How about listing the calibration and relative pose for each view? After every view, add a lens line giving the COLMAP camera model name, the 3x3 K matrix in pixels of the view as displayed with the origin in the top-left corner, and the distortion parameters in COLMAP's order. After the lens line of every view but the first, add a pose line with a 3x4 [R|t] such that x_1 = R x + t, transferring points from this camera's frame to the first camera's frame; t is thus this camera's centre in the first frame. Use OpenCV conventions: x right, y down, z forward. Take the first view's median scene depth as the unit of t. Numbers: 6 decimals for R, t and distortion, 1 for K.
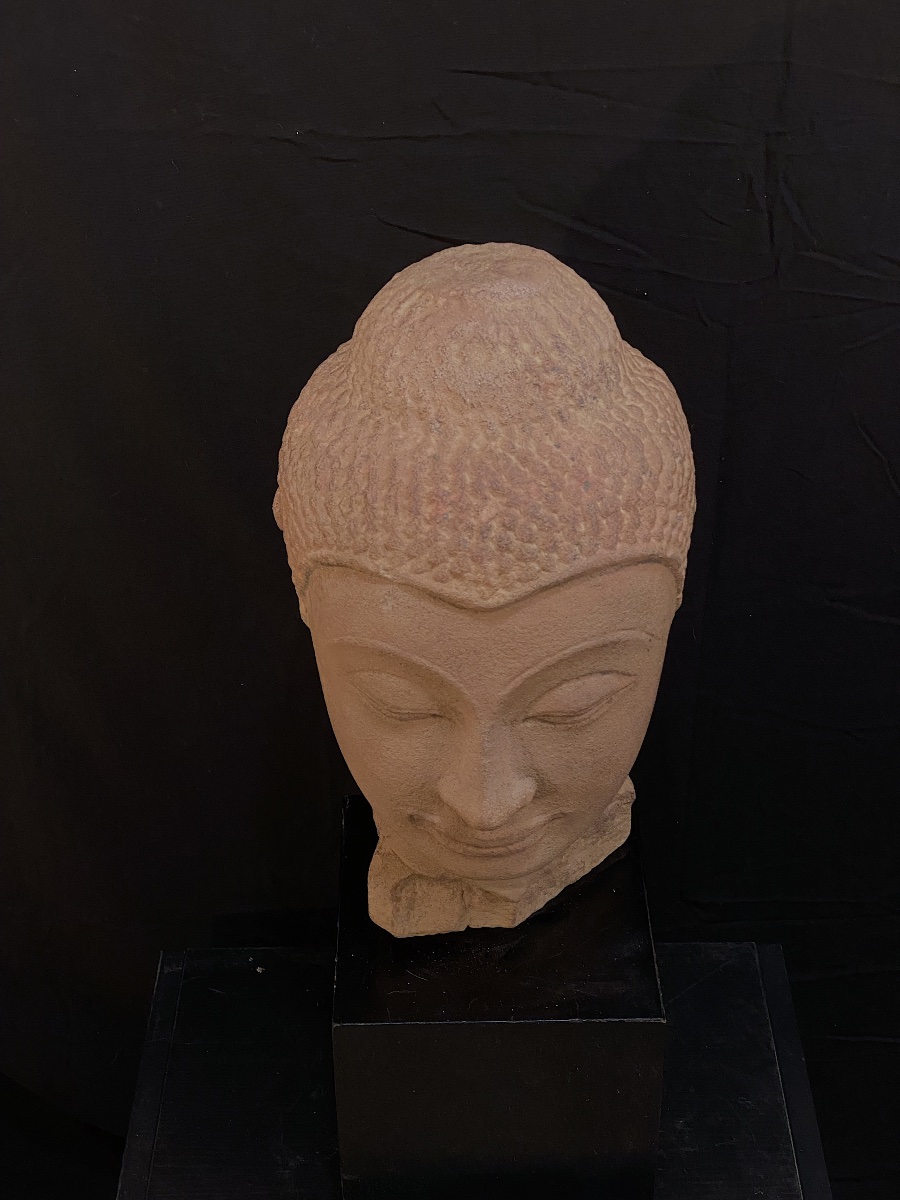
lens RADIAL K [[1807.7, 0, 450.0], [0, 1807.7, 600.0], [0, 0, 1]] dist [0.093745, 0.074704]
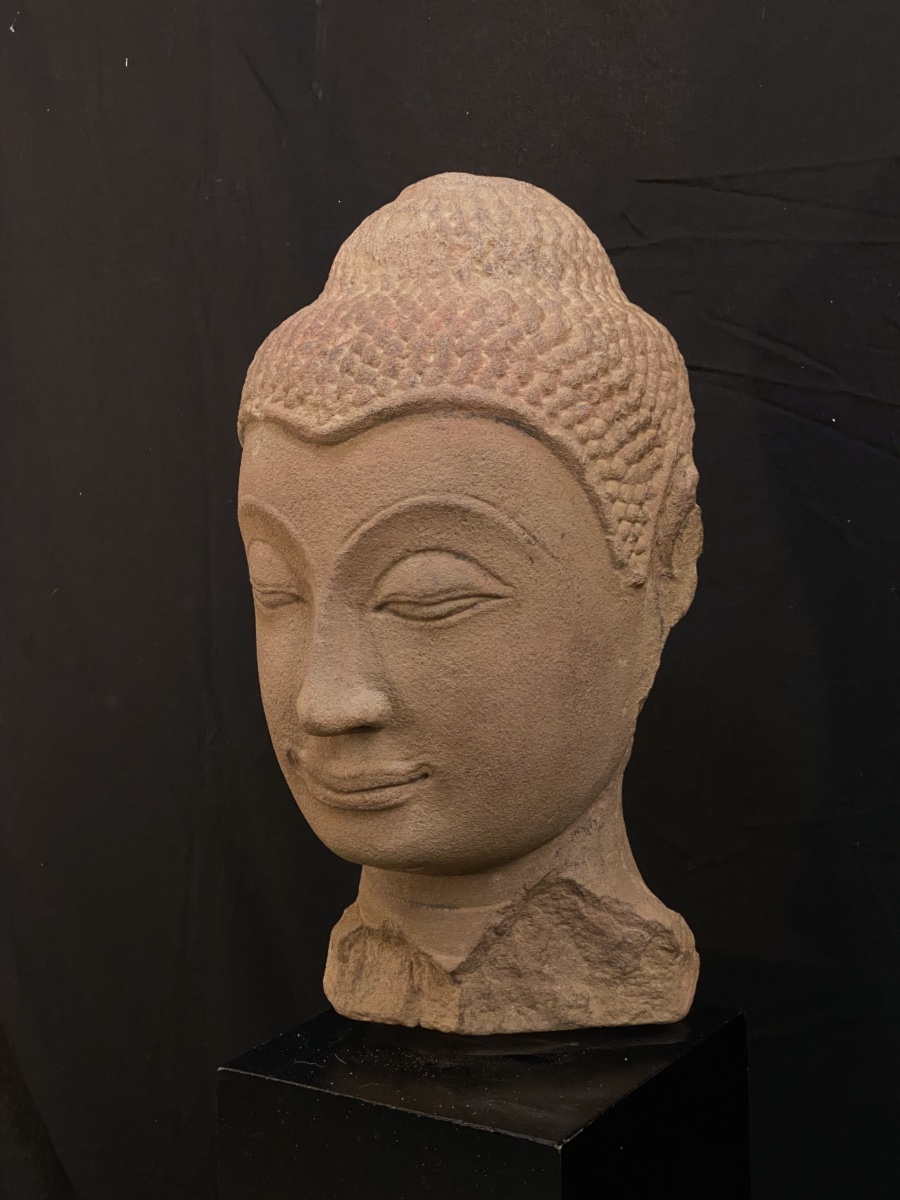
lens RADIAL K [[1807.7, 0, 450.0], [0, 1807.7, 600.0], [0, 0, 1]] dist [0.093745, 0.074704]
pose [[0.836976, 0.052080, -0.544756, 0.583970], [-0.307430, 0.868278, -0.389334, 0.417926], [0.452723, 0.493337, 0.742739, 0.378827]]
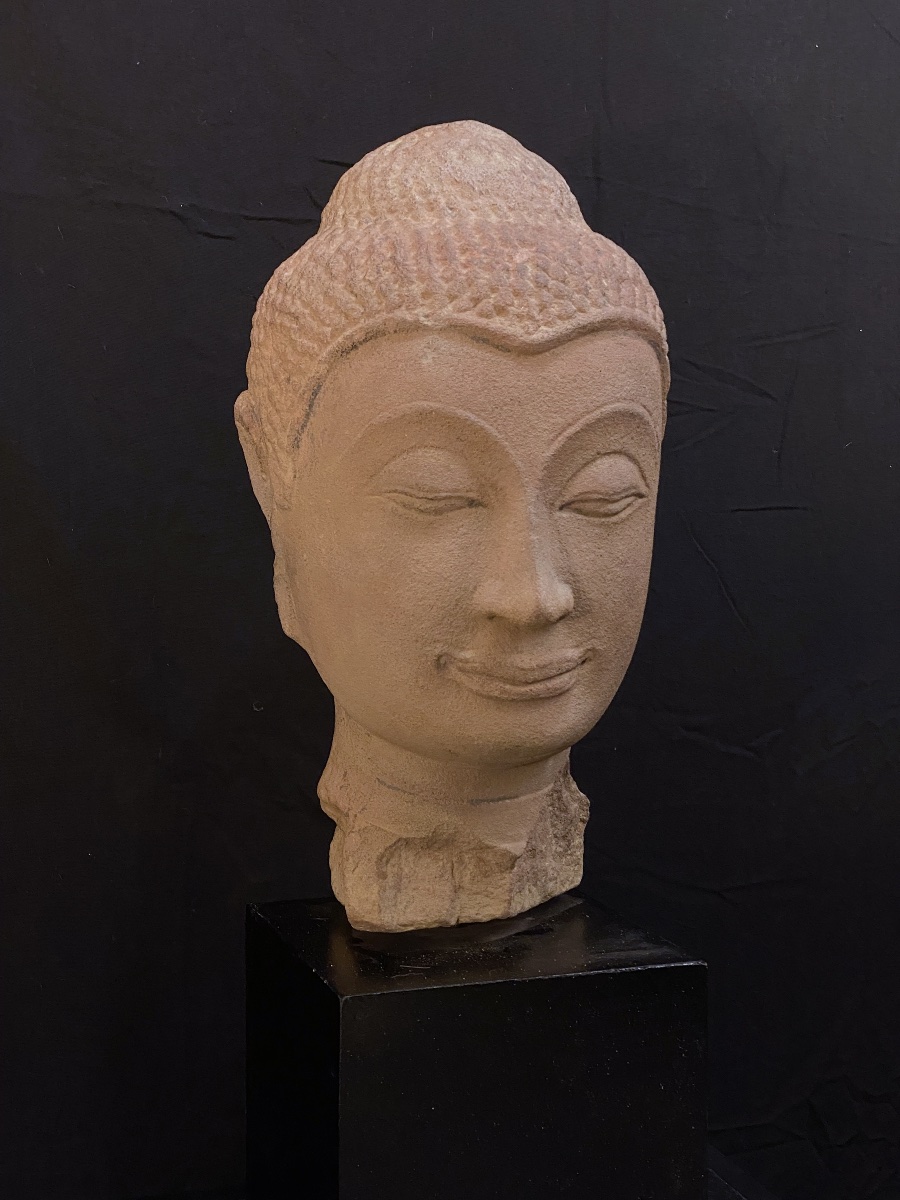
lens RADIAL K [[1807.7, 0, 450.0], [0, 1807.7, 600.0], [0, 0, 1]] dist [0.093745, 0.074704]
pose [[0.948252, -0.008379, 0.317409, -0.338054], [0.175022, 0.847864, -0.500493, 0.611379], [-0.264926, 0.530147, 0.805455, 0.282811]]
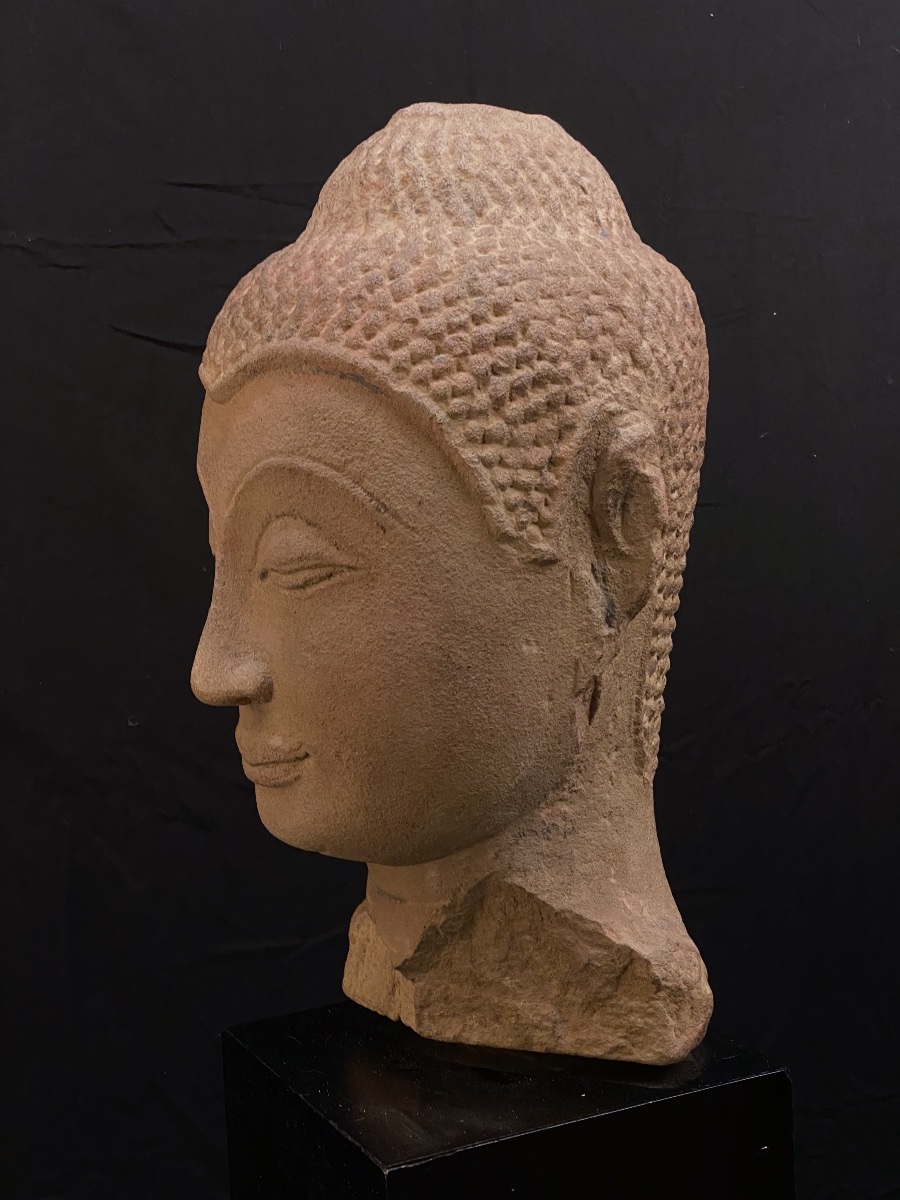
lens RADIAL K [[1856.1, 0, 450.0], [0, 1856.1, 600.0], [0, 0, 1]] dist [0.070287, 0.042966]
pose [[0.441931, 0.103213, -0.891091, 0.898649], [-0.493764, 0.857324, -0.145577, 0.167461], [0.748929, 0.504324, 0.429841, 0.740515]]
